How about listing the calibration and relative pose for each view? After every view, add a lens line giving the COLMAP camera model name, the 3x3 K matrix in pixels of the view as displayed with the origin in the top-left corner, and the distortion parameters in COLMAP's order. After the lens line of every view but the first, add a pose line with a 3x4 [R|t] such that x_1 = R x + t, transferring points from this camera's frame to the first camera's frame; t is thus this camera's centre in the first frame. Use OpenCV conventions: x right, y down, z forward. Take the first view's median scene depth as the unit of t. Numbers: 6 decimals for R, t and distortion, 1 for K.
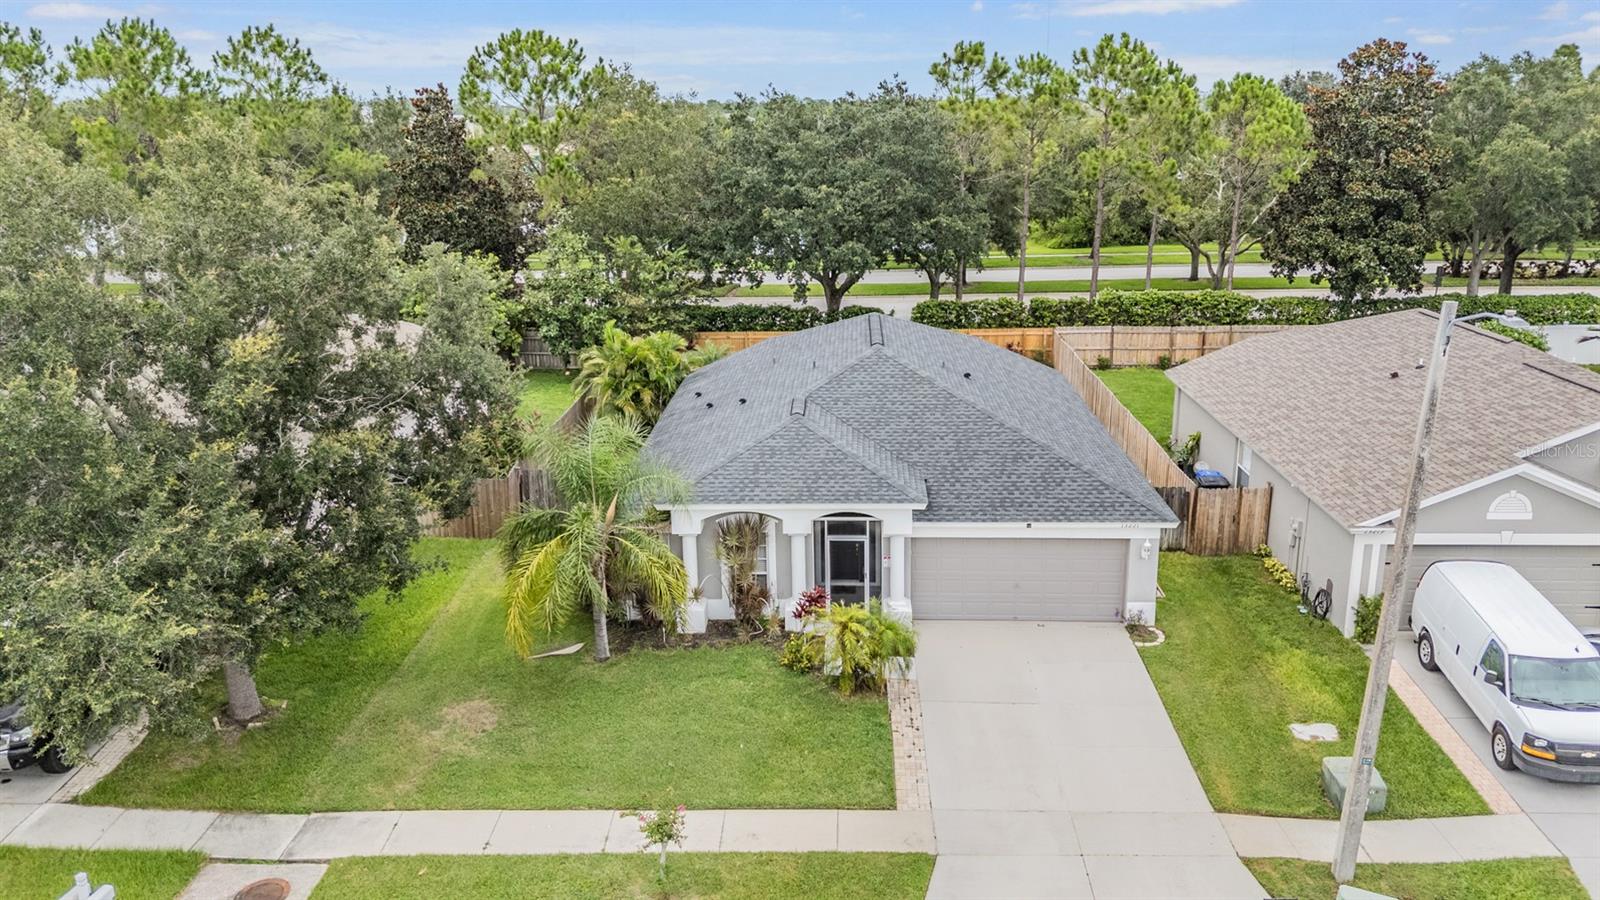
lens RADIAL K [[1281.3, 0, 800.0], [0, 1281.3, 450.0], [0, 0, 1]] dist [0.087971, -0.103464]
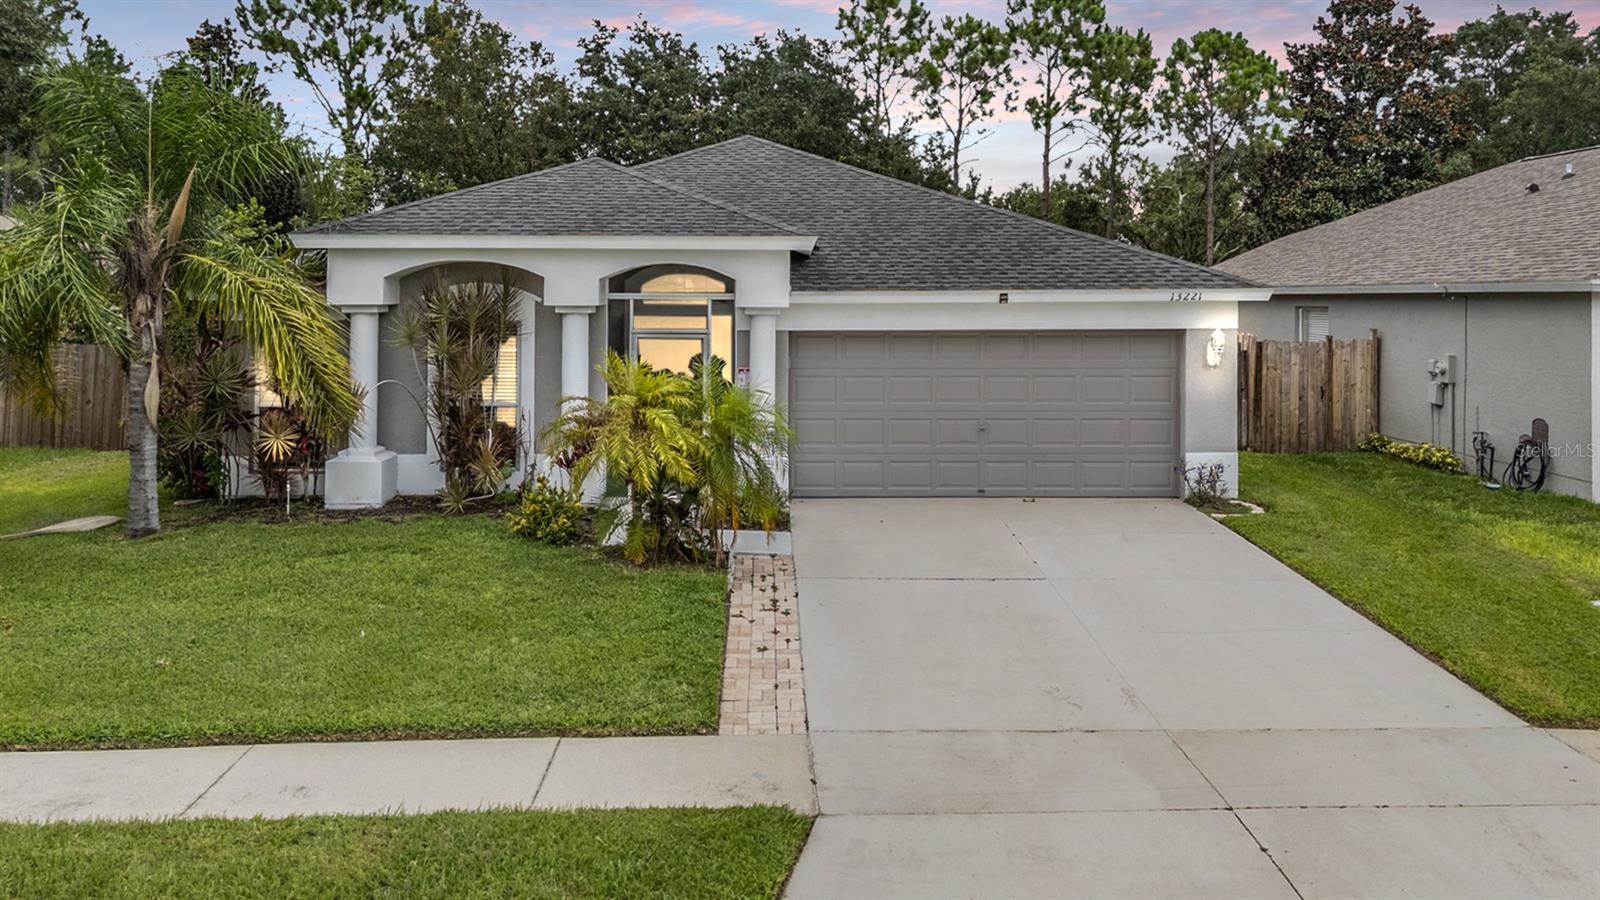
lens RADIAL K [[1340.9, 0, 808.7], [0, 1340.9, 294.3], [0, 0, 1]] dist [0.040825, 0.001326]
pose [[0.997469, 0.015609, 0.069365, 0.057369], [0.002621, 0.966871, -0.255250, 0.202262], [-0.071051, 0.254786, 0.964384, 0.462119]]
